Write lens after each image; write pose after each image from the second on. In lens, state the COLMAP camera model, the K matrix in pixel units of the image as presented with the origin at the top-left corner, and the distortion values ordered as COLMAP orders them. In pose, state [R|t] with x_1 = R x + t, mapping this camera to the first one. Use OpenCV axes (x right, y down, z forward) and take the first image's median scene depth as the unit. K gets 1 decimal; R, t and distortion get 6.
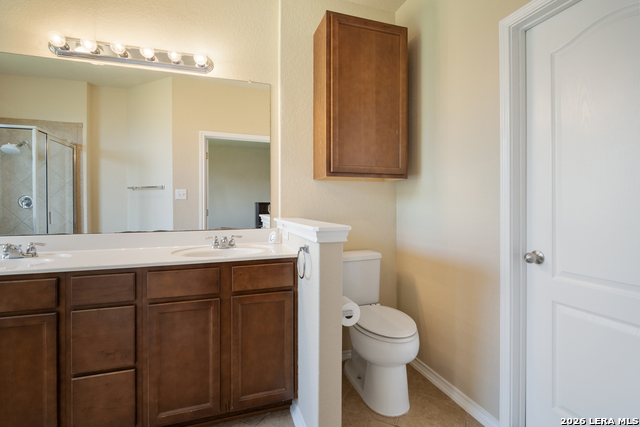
lens RADIAL K [[298.4, 0, 319.8], [0, 298.4, 207.6], [0, 0, 1]] dist [-0.004415, -0.000556]
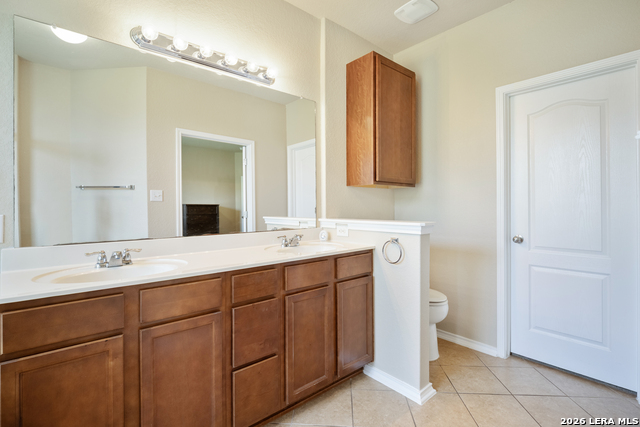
lens RADIAL K [[298.4, 0, 319.9], [0, 298.4, 208.4], [0, 0, 1]] dist [-0.004415, -0.000556]
pose [[0.925718, -0.004197, 0.378192, -0.750793], [0.005099, 0.999986, -0.001383, -0.002867], [-0.378181, 0.003208, 0.925726, -0.079045]]
